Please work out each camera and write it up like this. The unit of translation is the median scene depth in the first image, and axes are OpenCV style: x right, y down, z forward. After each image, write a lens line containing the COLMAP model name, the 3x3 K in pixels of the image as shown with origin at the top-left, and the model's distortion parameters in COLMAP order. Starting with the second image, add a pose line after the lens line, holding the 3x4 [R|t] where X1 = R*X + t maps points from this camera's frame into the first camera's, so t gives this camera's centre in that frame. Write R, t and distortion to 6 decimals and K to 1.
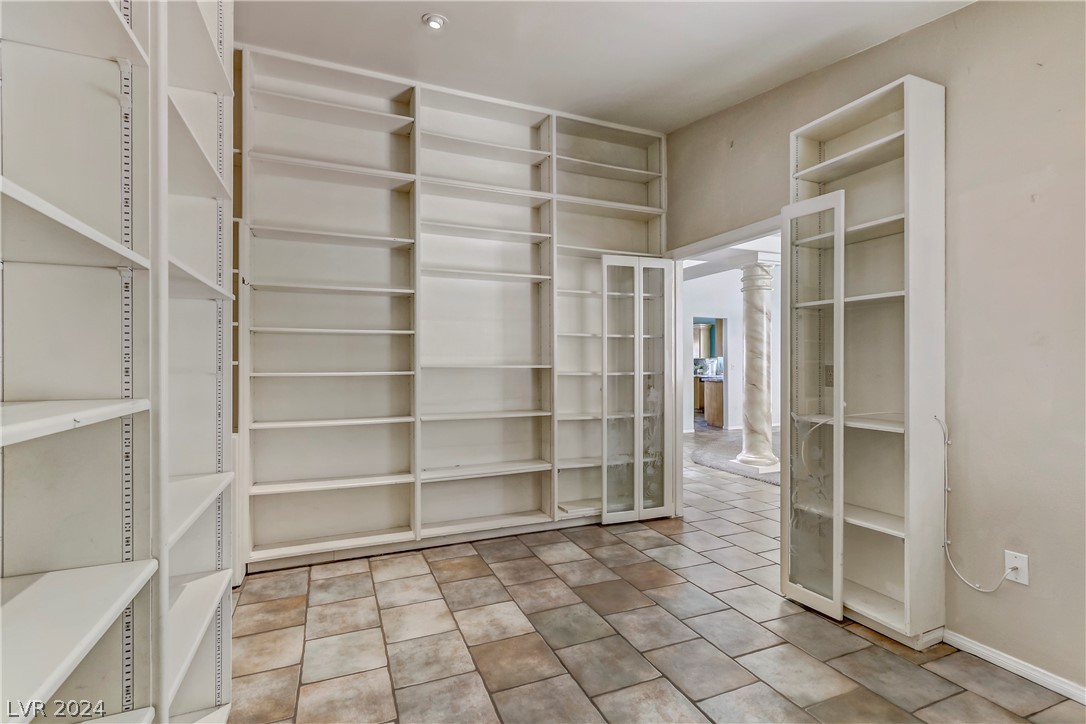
lens RADIAL K [[492.7, 0, 540.8], [0, 492.7, 360.7], [0, 0, 1]] dist [-0.019639, -0.000145]
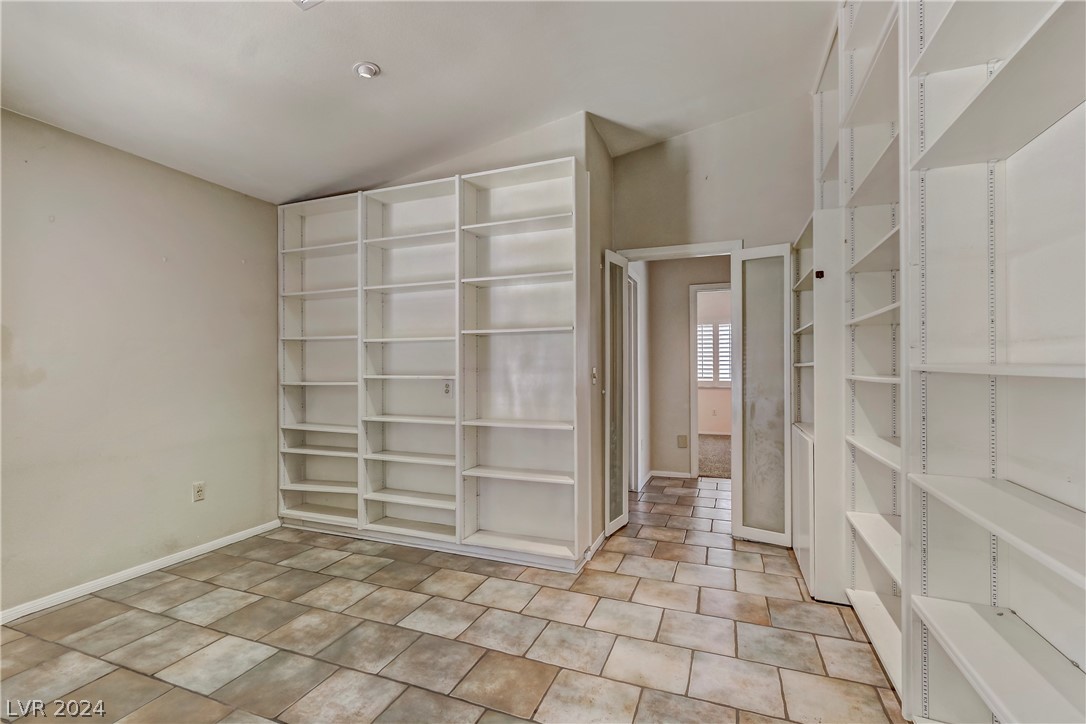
lens RADIAL K [[492.7, 0, 541.2], [0, 492.7, 362.9], [0, 0, 1]] dist [-0.019639, -0.000145]
pose [[-0.693032, 0.002111, -0.720903, 0.591377], [0.002370, 0.999997, 0.000649, -0.001398], [0.720903, -0.001259, -0.693035, 1.729958]]
